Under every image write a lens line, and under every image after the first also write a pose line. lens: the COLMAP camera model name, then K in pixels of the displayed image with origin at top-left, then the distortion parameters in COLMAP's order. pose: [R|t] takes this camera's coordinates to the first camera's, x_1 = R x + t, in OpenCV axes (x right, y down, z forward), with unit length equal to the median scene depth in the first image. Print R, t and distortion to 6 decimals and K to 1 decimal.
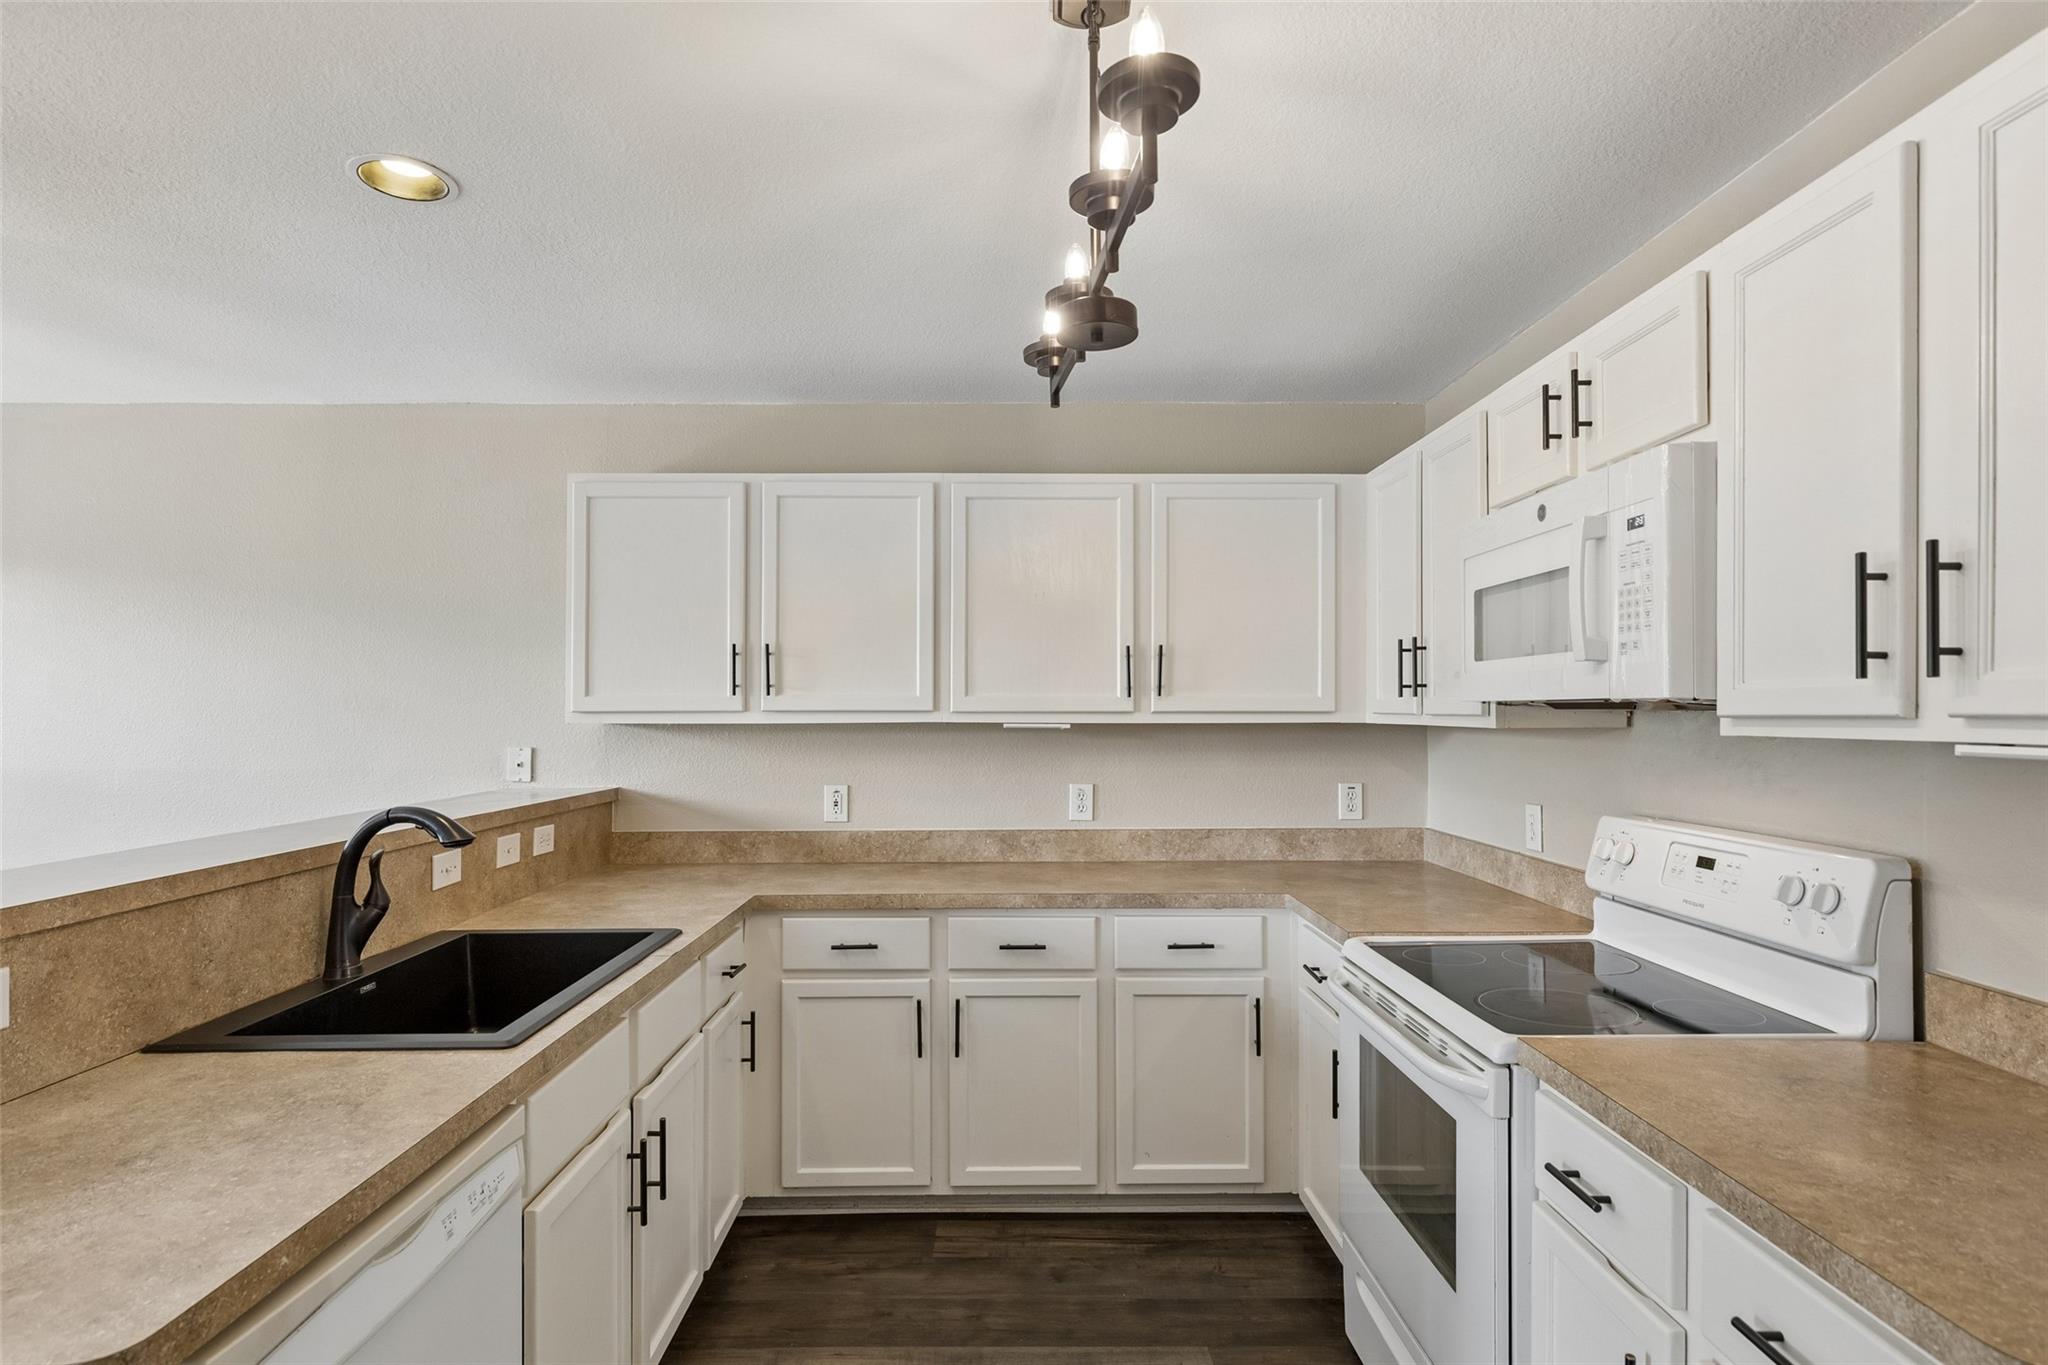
lens RADIAL K [[1061.2, 0, 1016.6], [0, 1061.2, 709.1], [0, 0, 1]] dist [-0.000279, -0.007766]
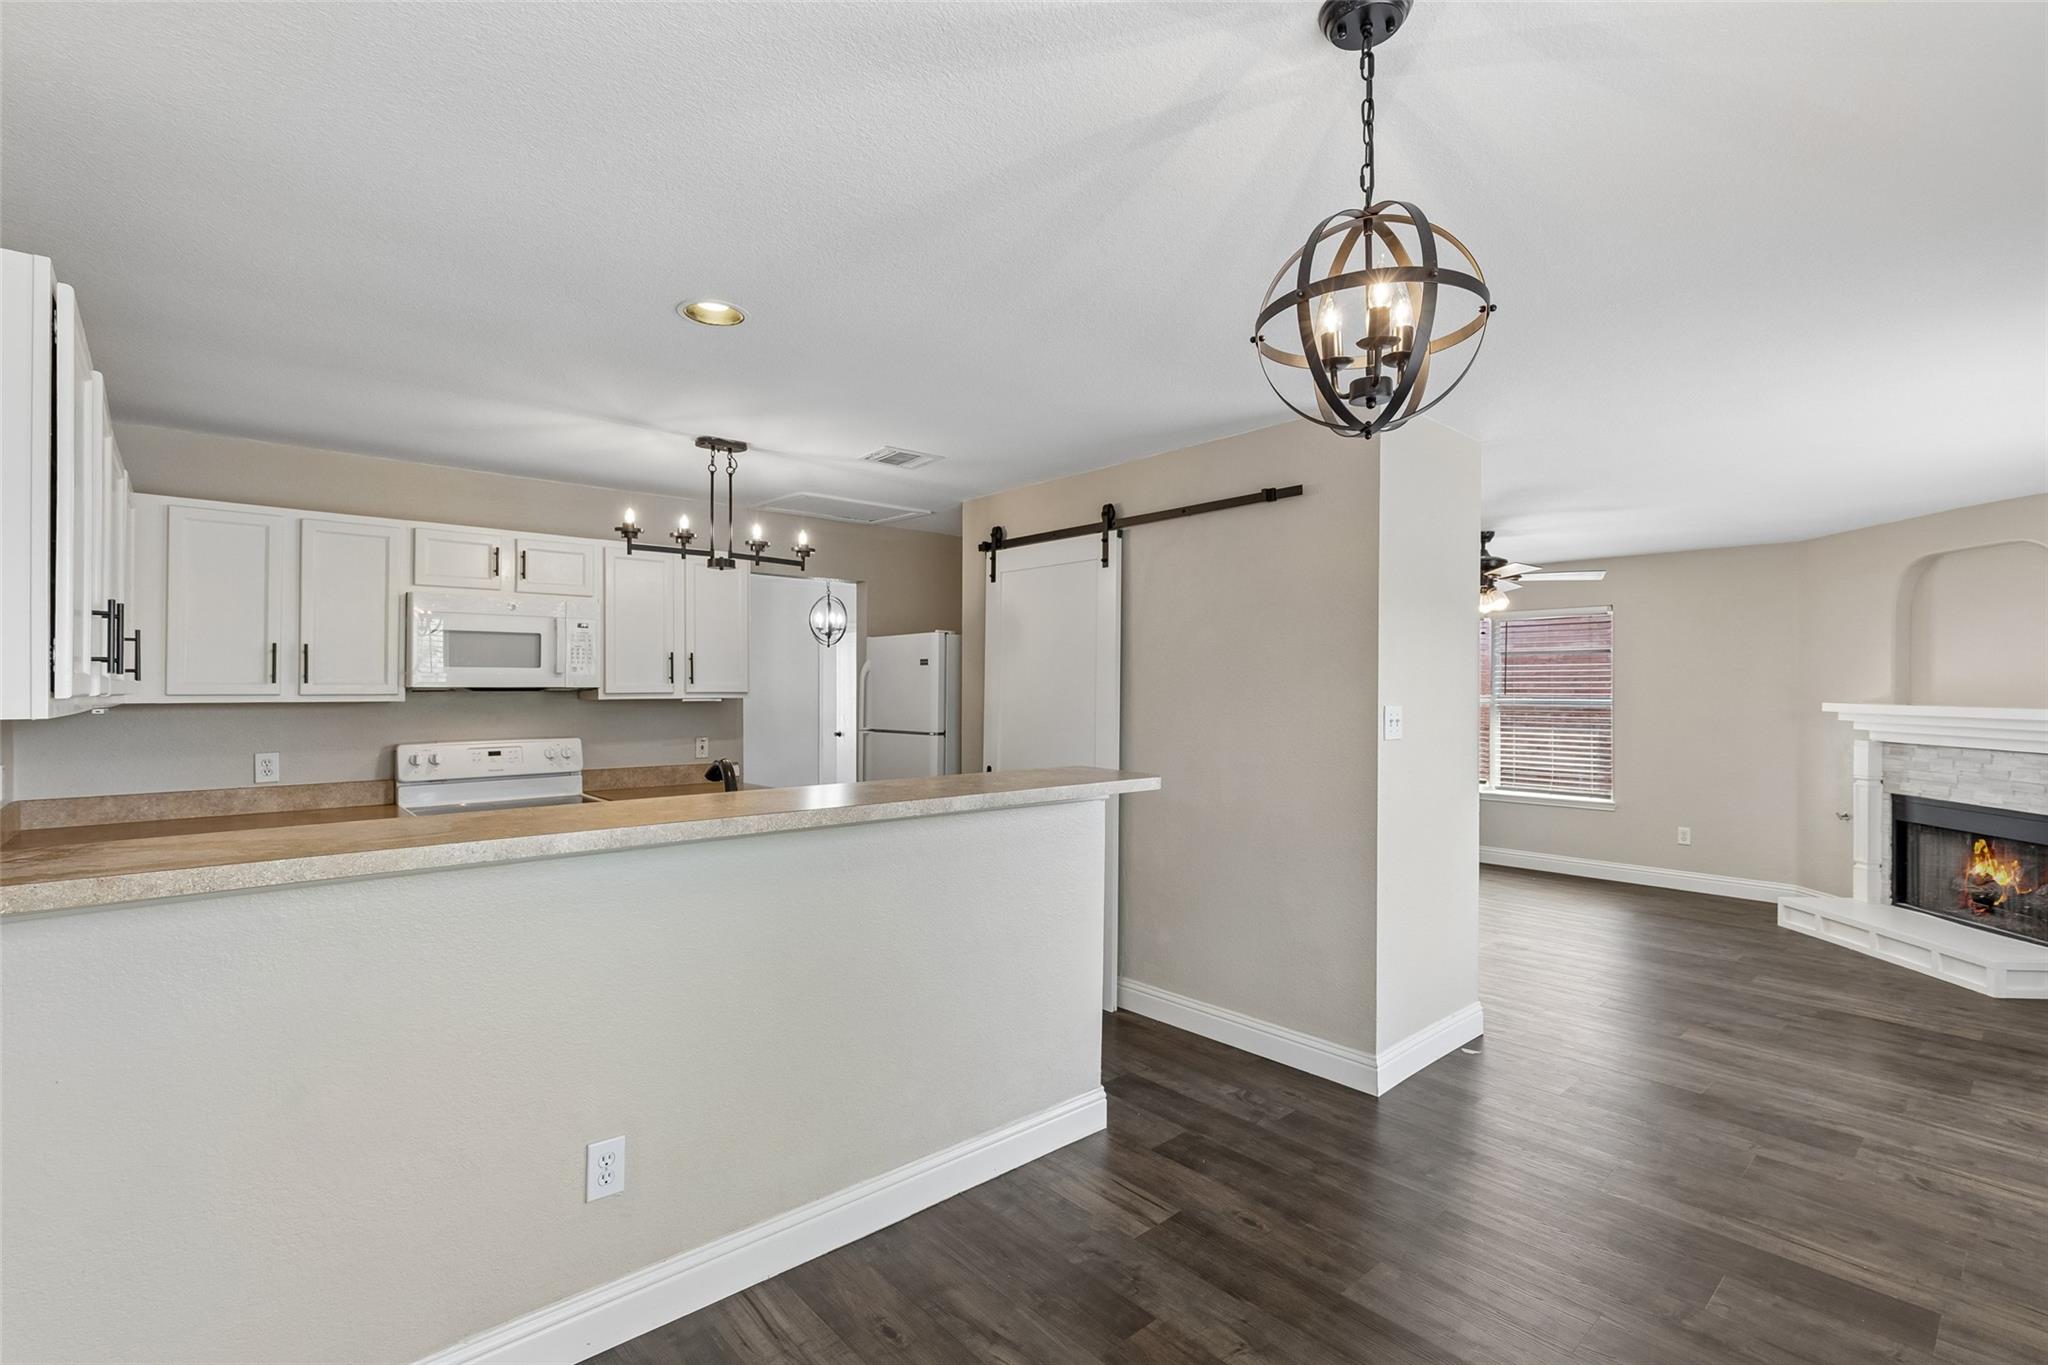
lens RADIAL K [[932.5, 0, 1024.0], [0, 932.5, 682.5], [0, 0, 1]] dist [-0.000148, -0.000153]
pose [[-0.666252, 0.003284, 0.745720, -1.141792], [-0.001629, 0.999982, -0.005859, -0.005755], [-0.745725, -0.005119, -0.666234, 0.977479]]
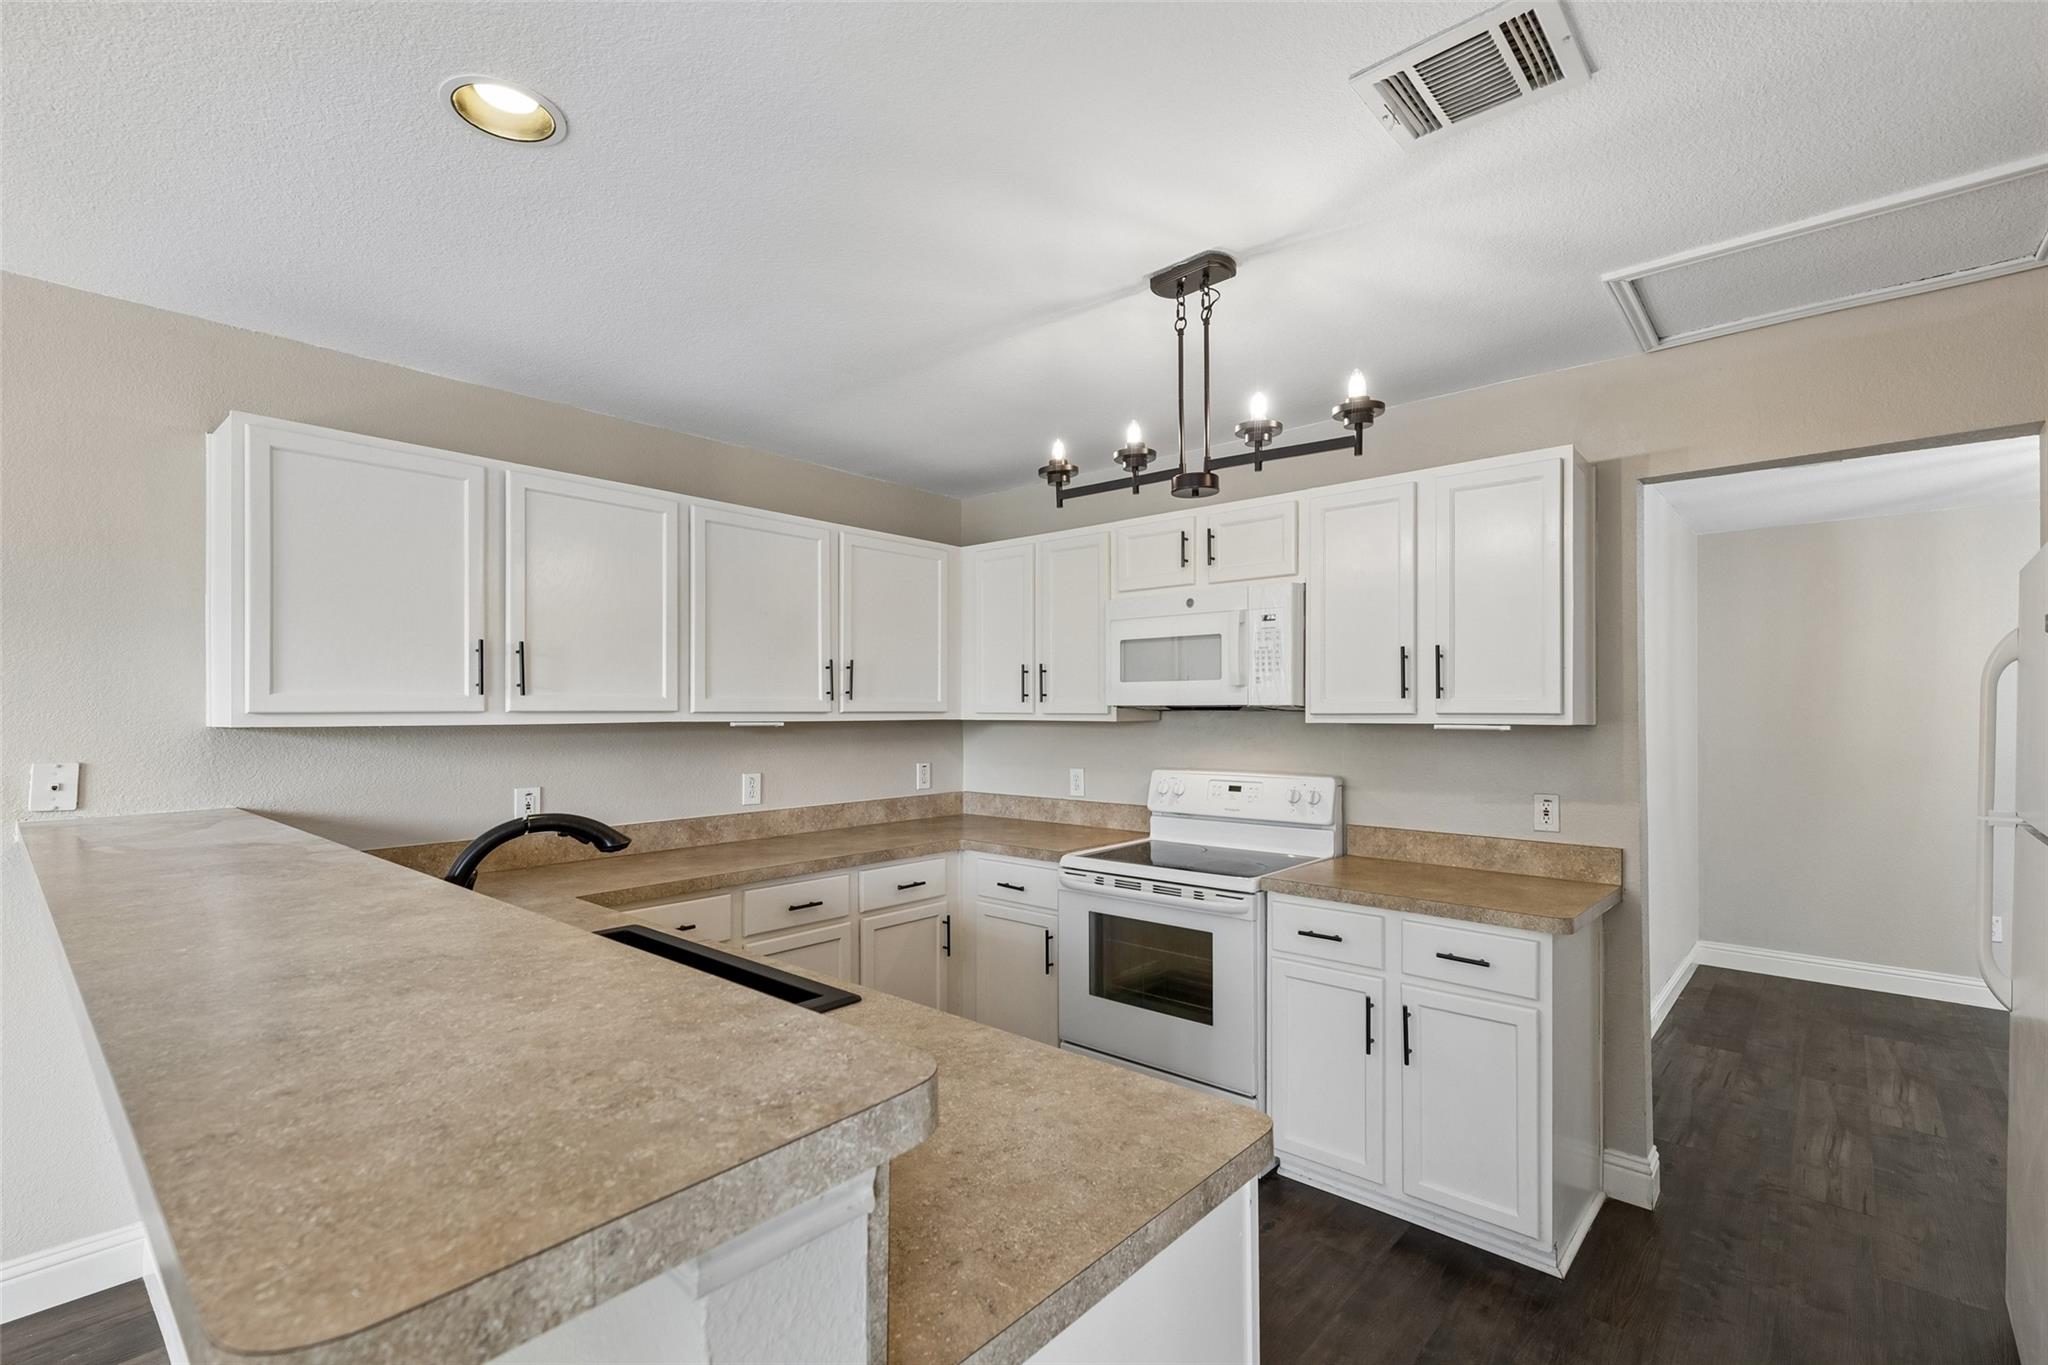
lens RADIAL K [[925.0, 0, 1054.7], [0, 925.0, 709.3], [0, 0, 1]] dist [0.015245, -0.000122]
pose [[0.655321, 0.000410, 0.755351, -0.552363], [-0.000964, 0.999999, 0.000294, -0.001223], [-0.755350, -0.000921, 0.655321, 0.082601]]
